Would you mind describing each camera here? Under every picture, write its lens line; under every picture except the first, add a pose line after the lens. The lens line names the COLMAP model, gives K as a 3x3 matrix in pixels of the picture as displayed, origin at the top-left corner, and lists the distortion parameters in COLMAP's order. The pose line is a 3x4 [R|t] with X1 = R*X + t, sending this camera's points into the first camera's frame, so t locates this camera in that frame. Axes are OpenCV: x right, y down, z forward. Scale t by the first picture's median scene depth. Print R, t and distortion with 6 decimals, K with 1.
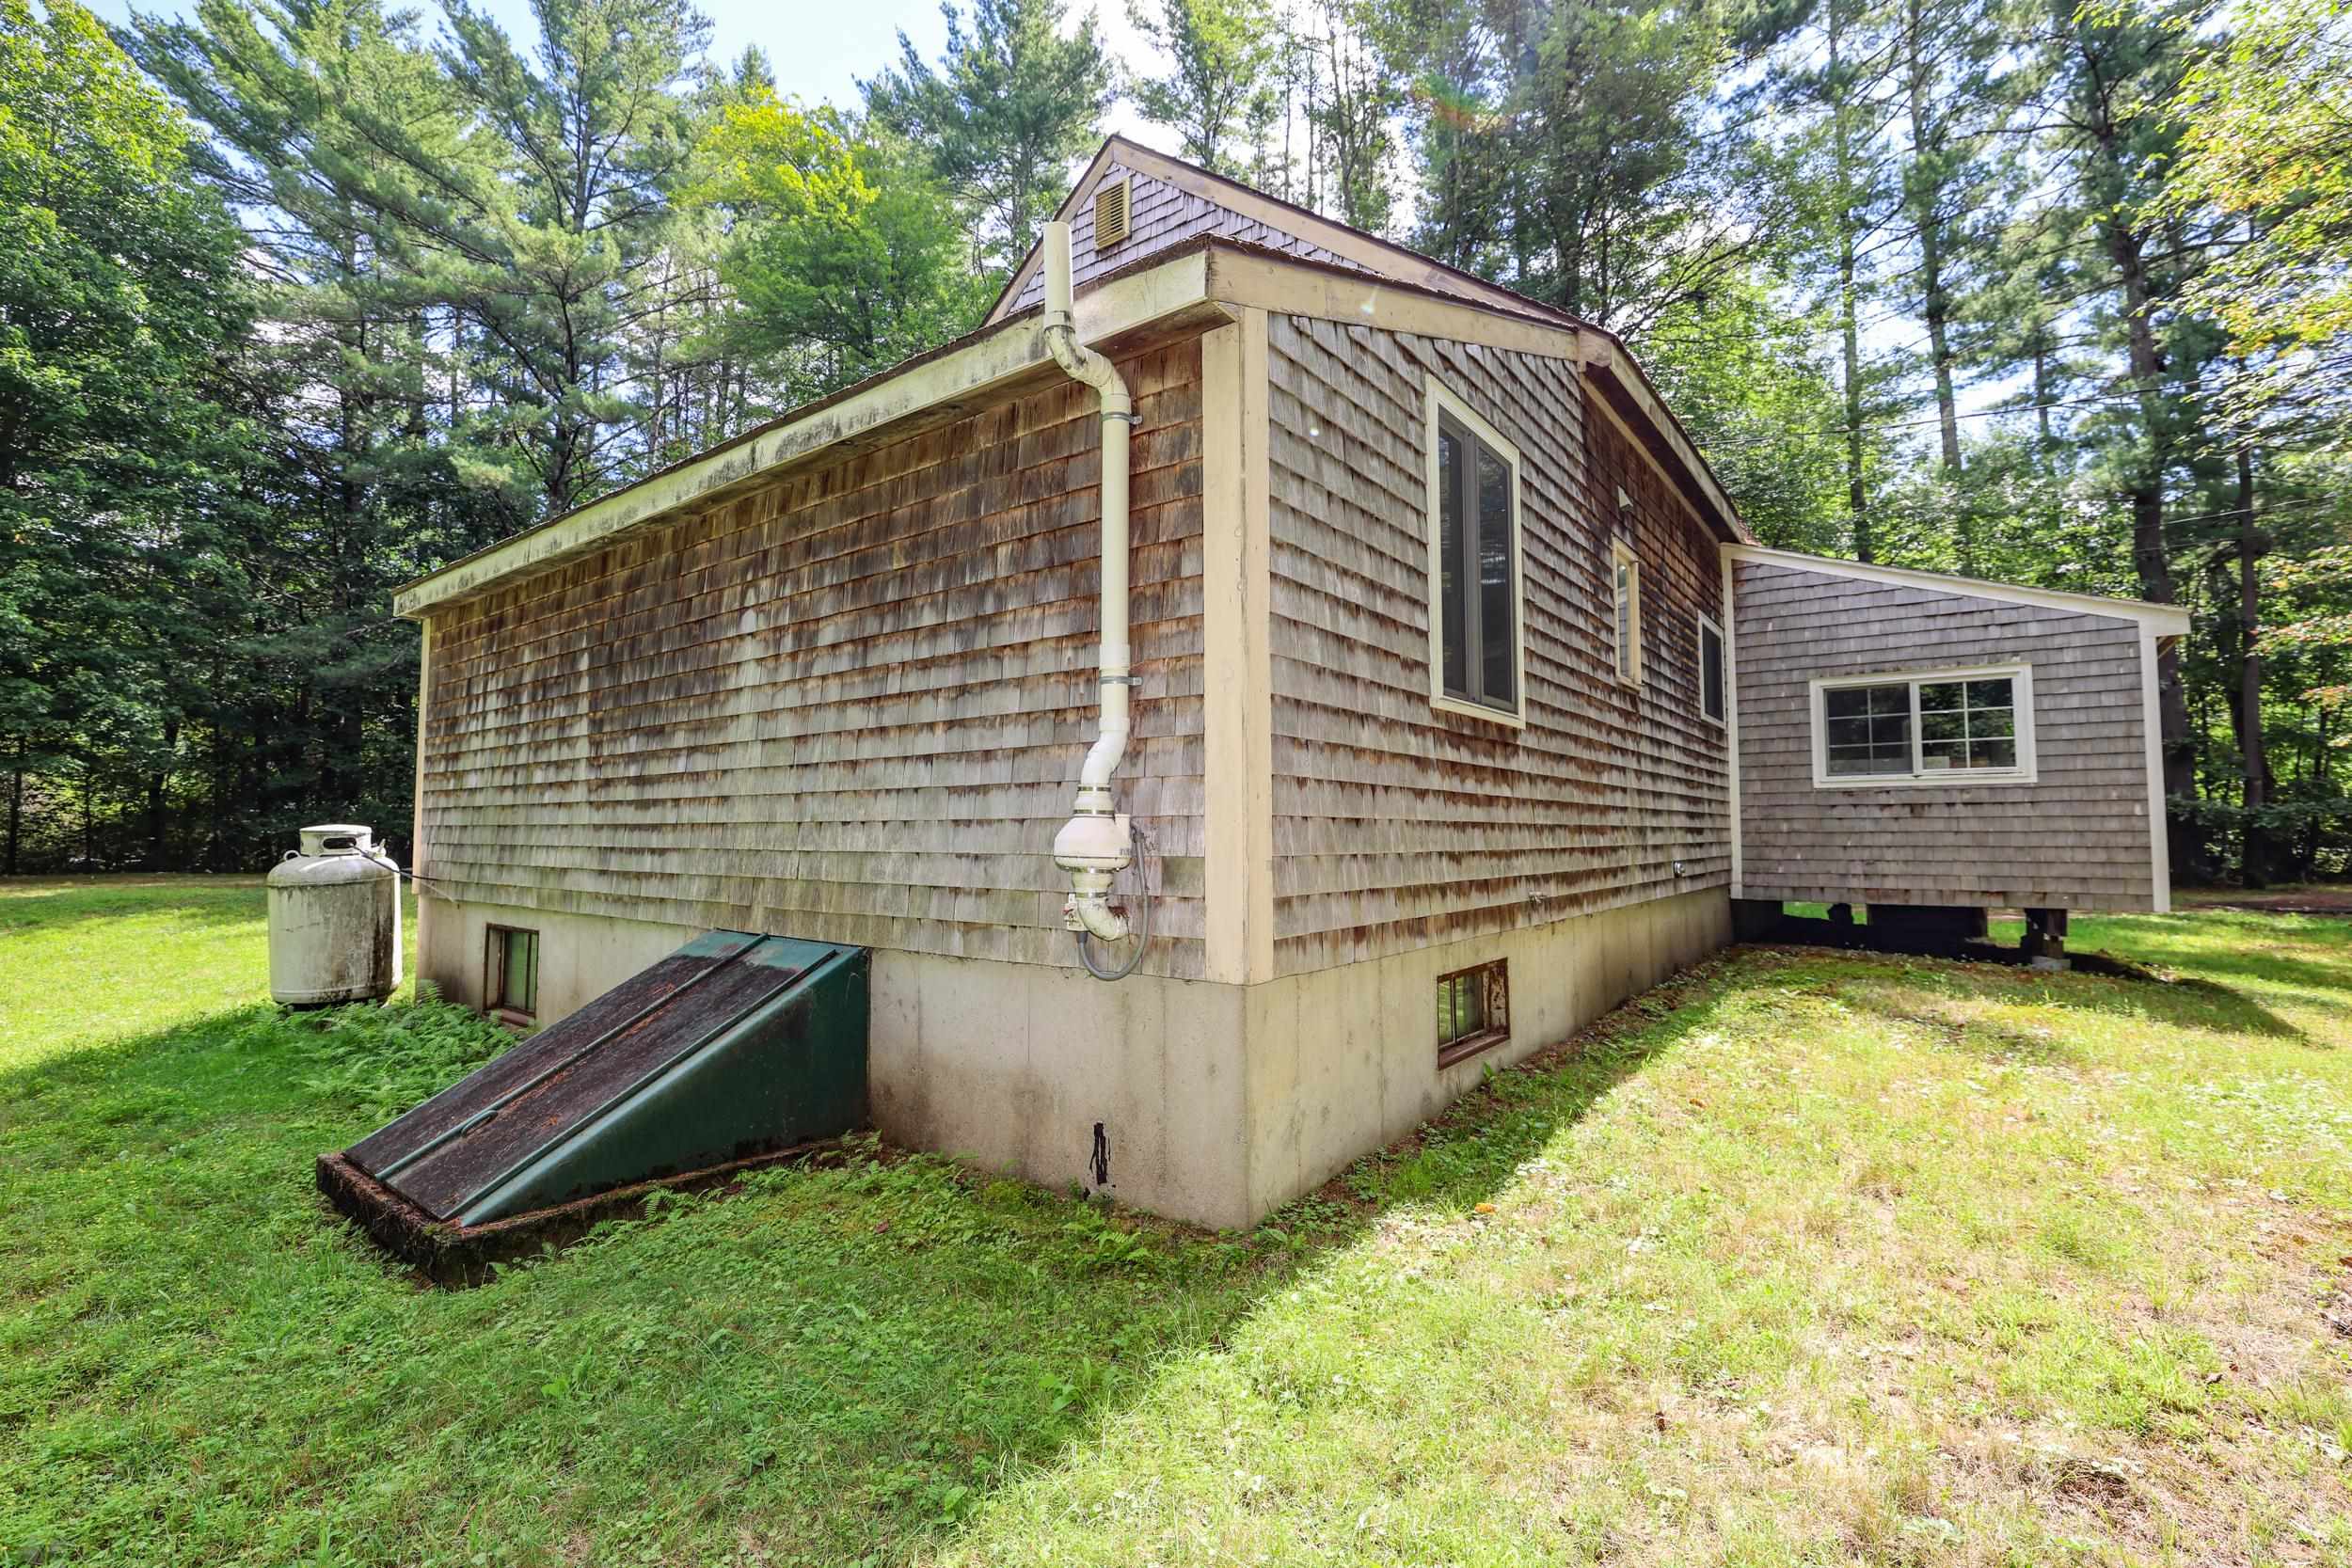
lens RADIAL K [[1022.7, 0, 1179.3], [0, 1022.7, 778.8], [0, 0, 1]] dist [-0.039236, 0.013614]
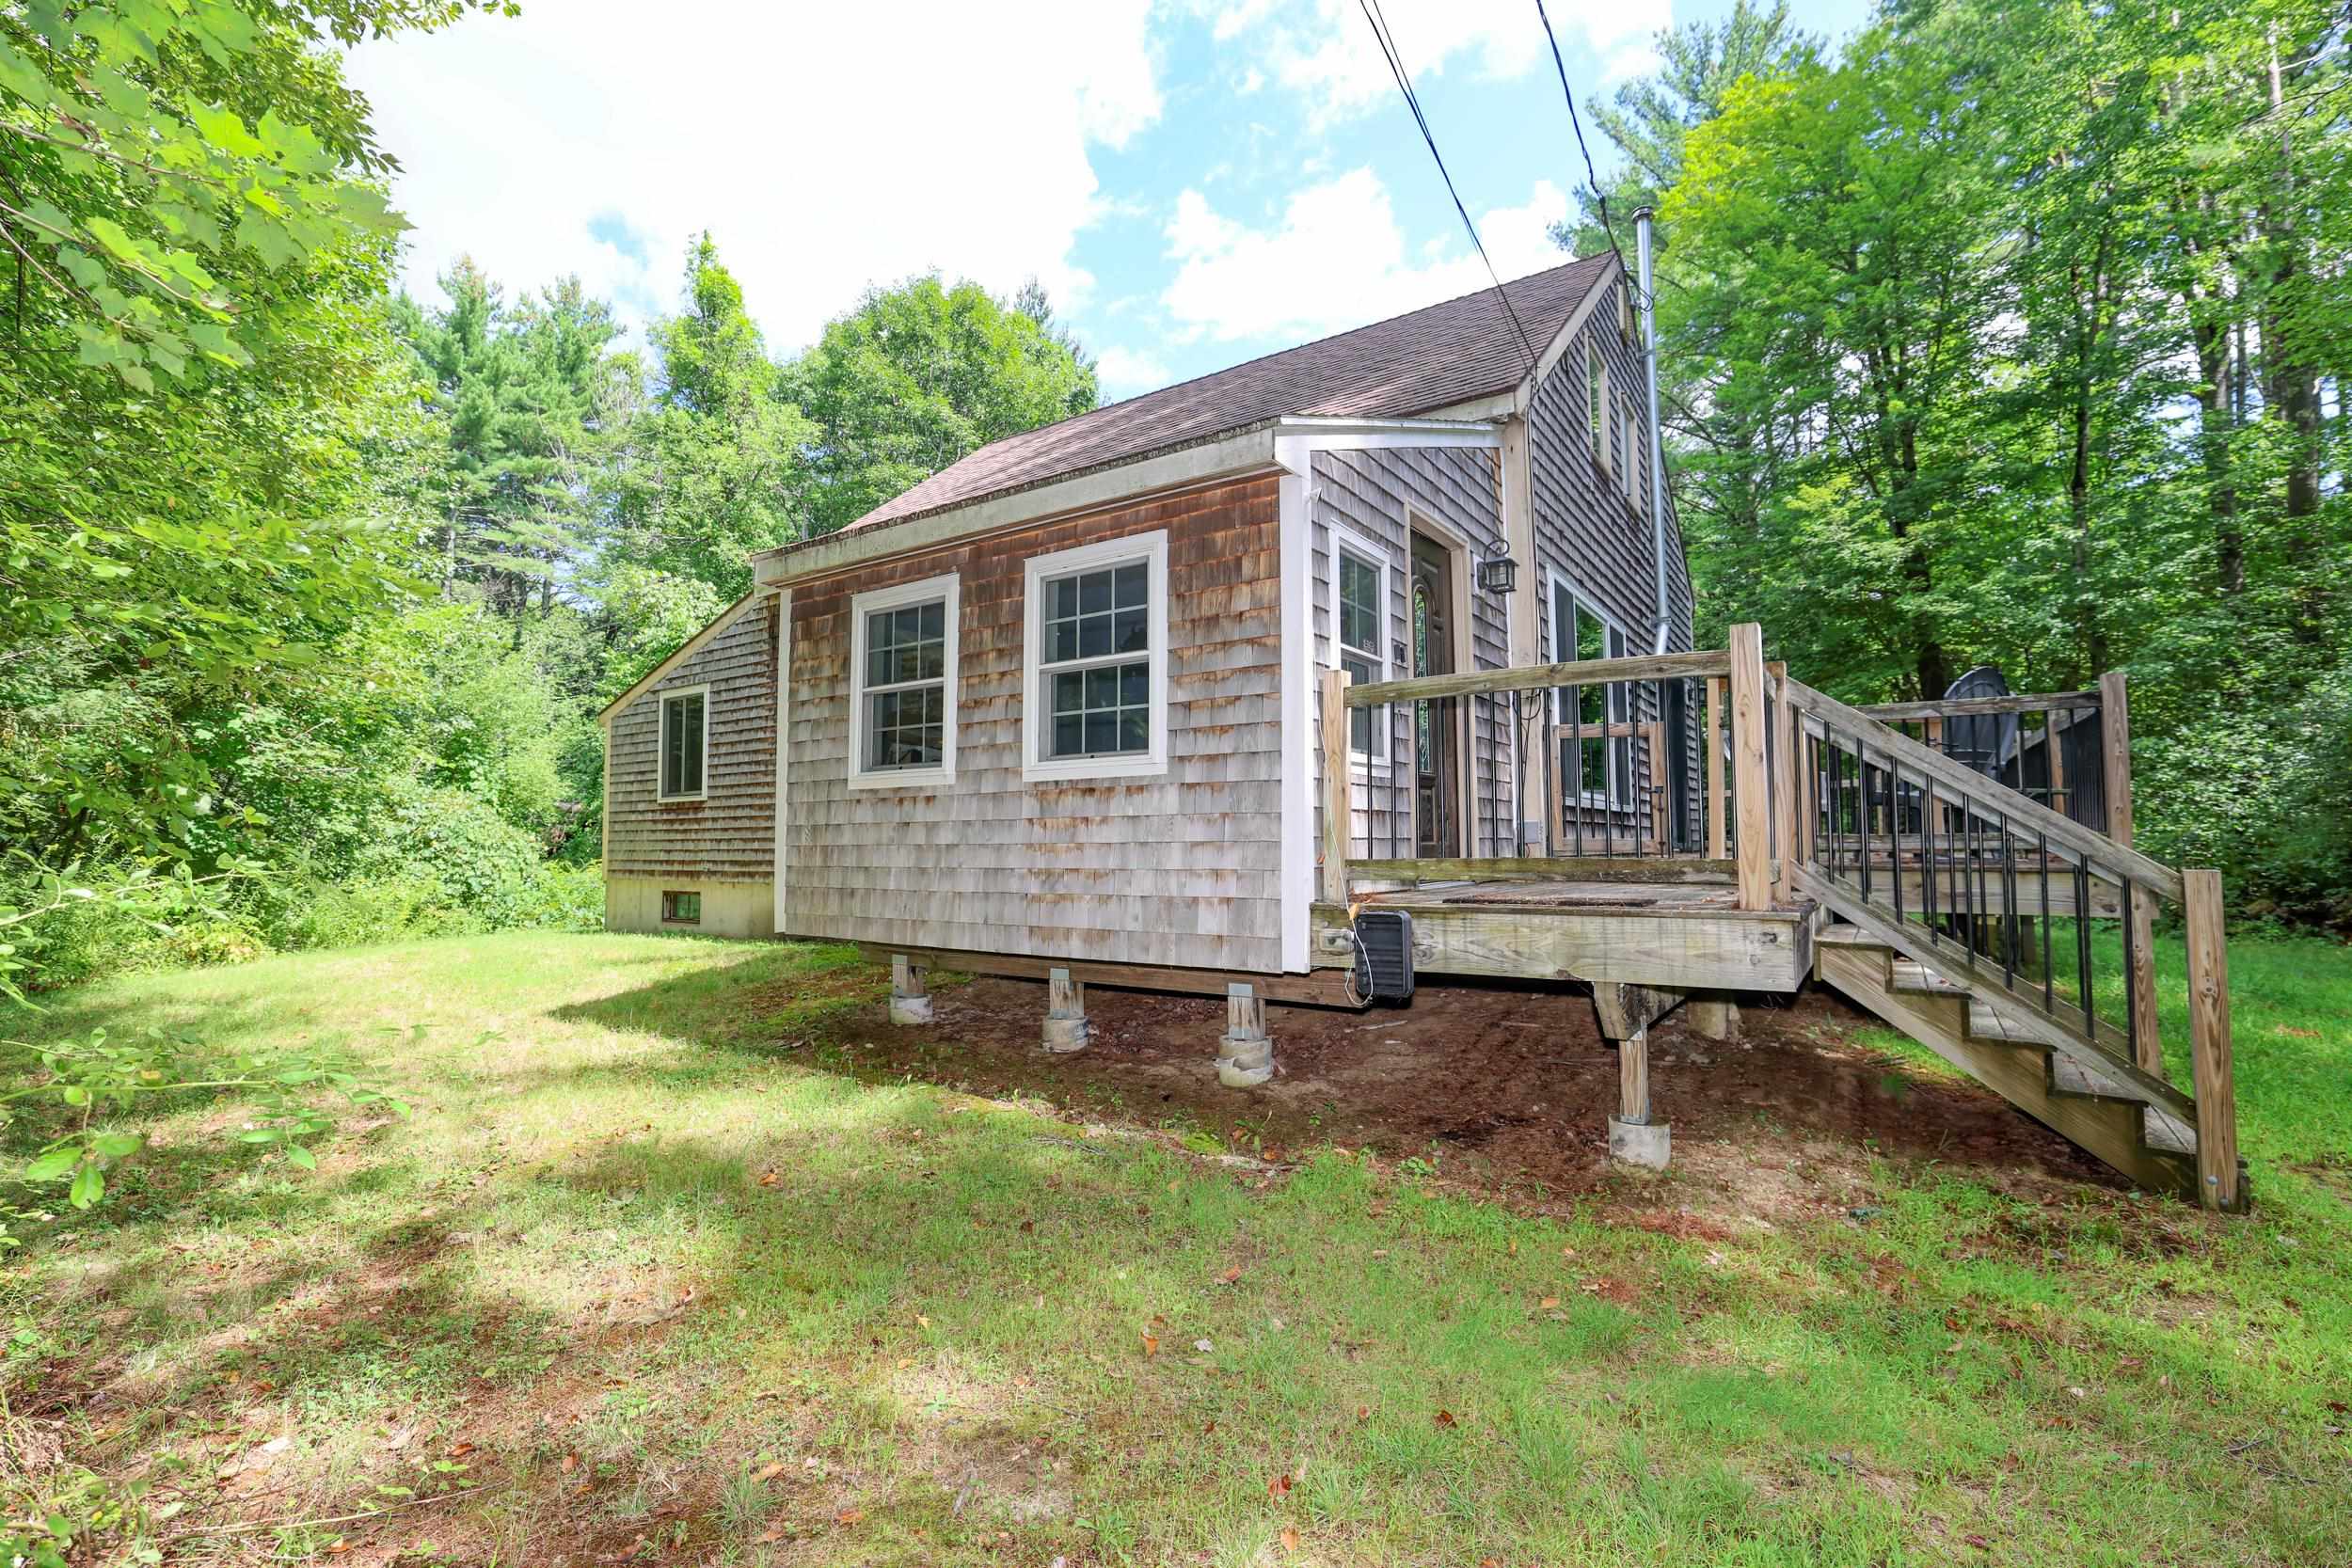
lens RADIAL K [[1022.7, 0, 1183.9], [0, 1022.7, 773.0], [0, 0, 1]] dist [-0.039236, 0.013614]
pose [[0.042053, -0.056615, -0.997510, 3.290033], [0.065112, 0.996426, -0.053808, 0.105762], [0.996991, -0.062687, 0.045589, 2.388197]]
